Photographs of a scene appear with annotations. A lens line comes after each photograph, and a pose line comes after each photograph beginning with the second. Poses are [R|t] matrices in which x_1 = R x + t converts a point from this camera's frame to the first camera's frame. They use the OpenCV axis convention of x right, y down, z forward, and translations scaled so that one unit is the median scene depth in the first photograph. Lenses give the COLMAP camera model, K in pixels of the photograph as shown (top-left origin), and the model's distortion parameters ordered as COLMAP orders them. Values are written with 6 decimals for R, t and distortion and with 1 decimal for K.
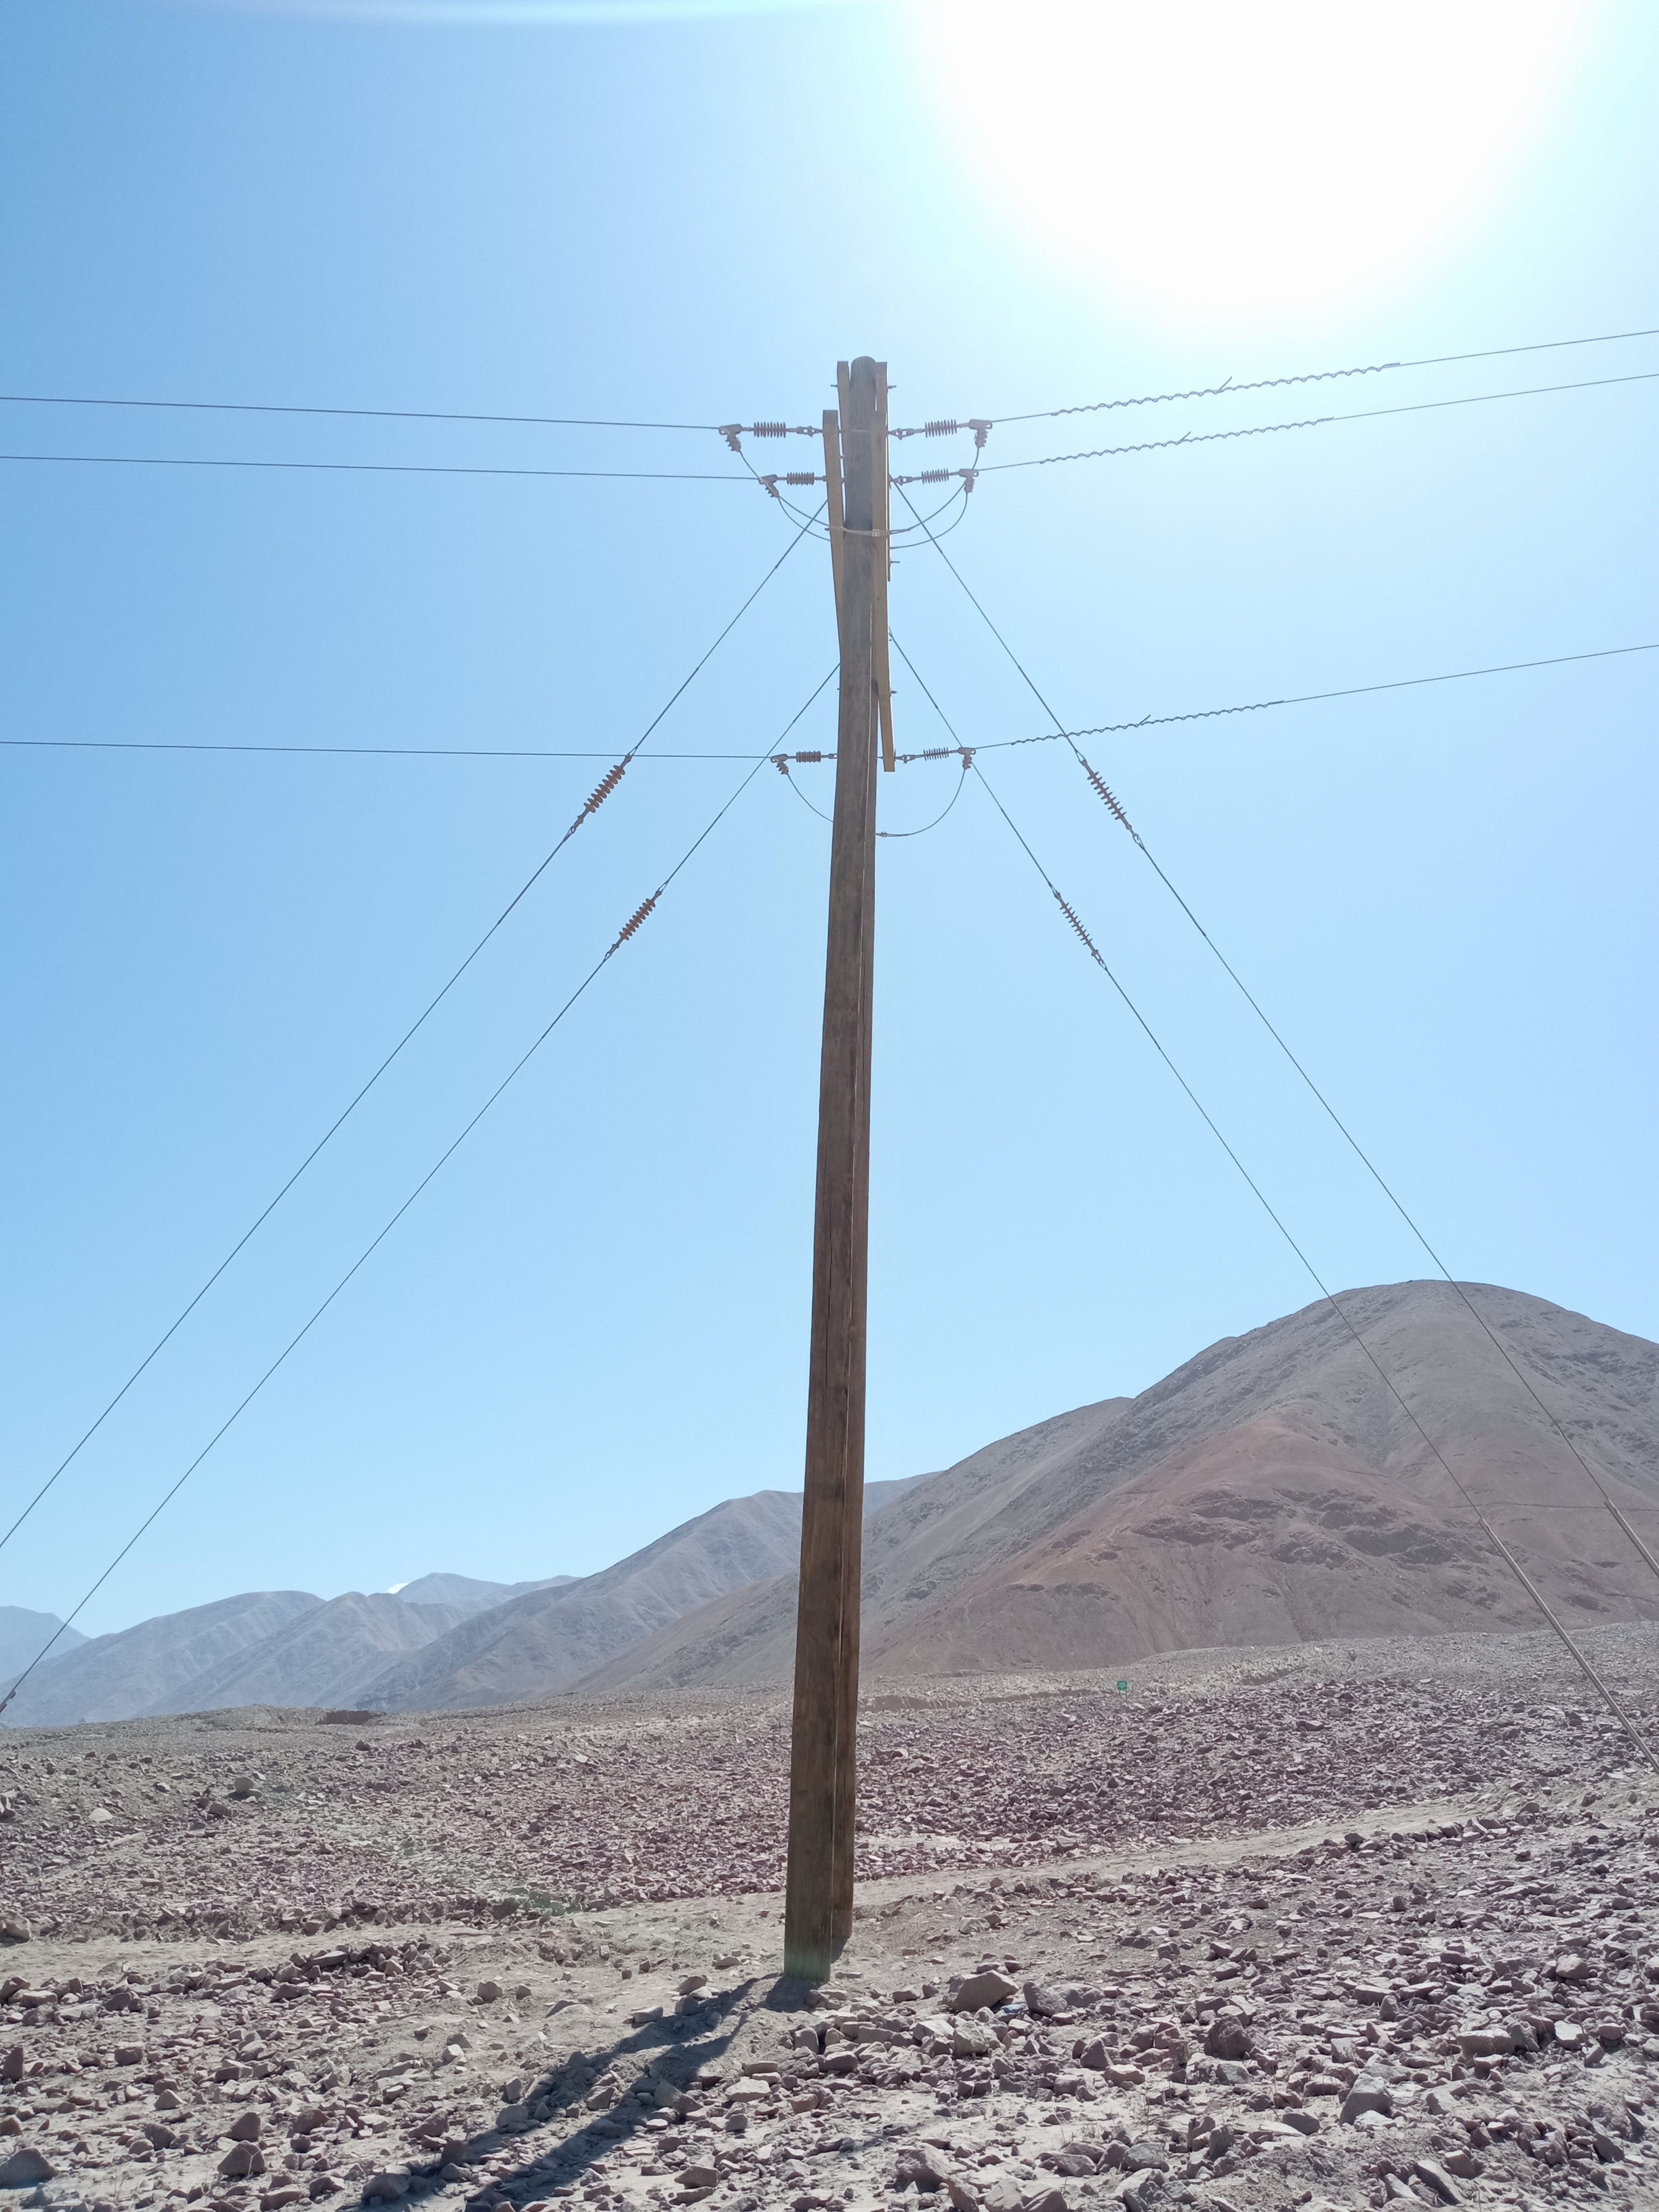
lens RADIAL K [[1808.8, 0, 833.4], [0, 1808.8, 1097.8], [0, 0, 1]] dist [0.135174, -0.266382]
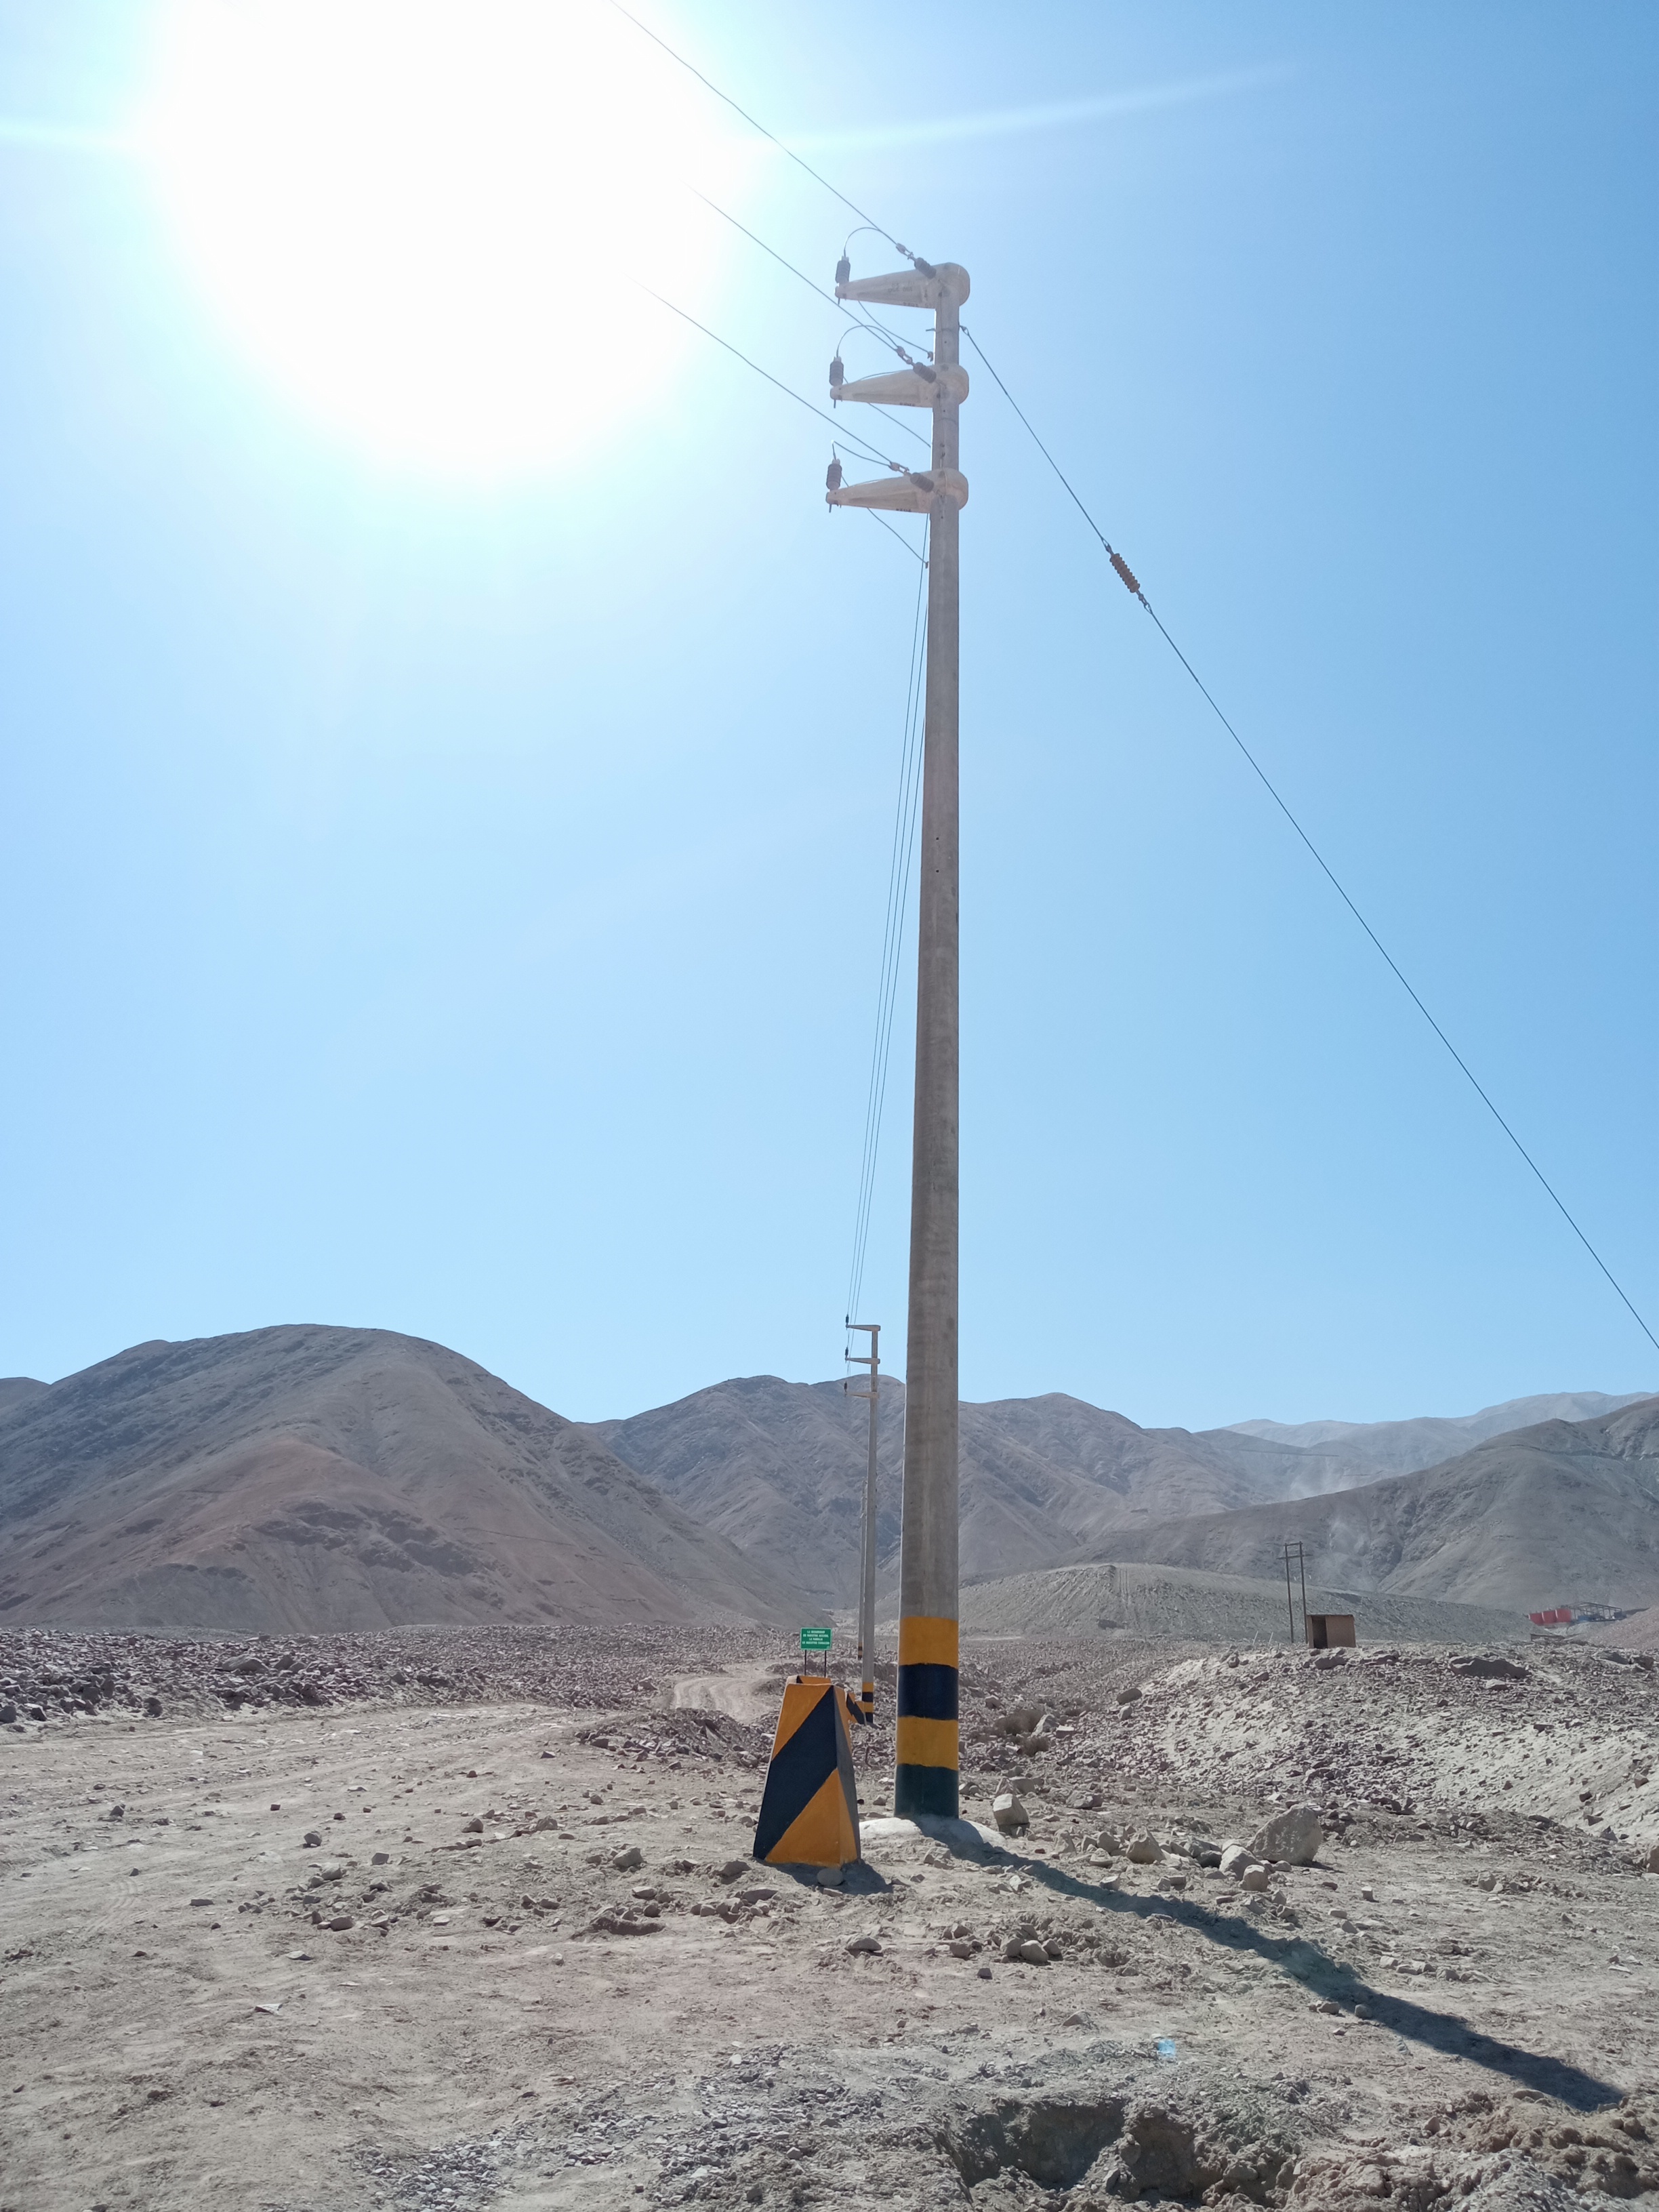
lens RADIAL K [[1808.8, 0, 833.4], [0, 1808.8, 1097.8], [0, 0, 1]] dist [0.135174, -0.266382]
pose [[0.774552, 0.245422, 0.582956, -0.326994], [-0.247053, 0.965828, -0.078359, -0.046757], [-0.582266, -0.083328, 0.808717, -0.220034]]
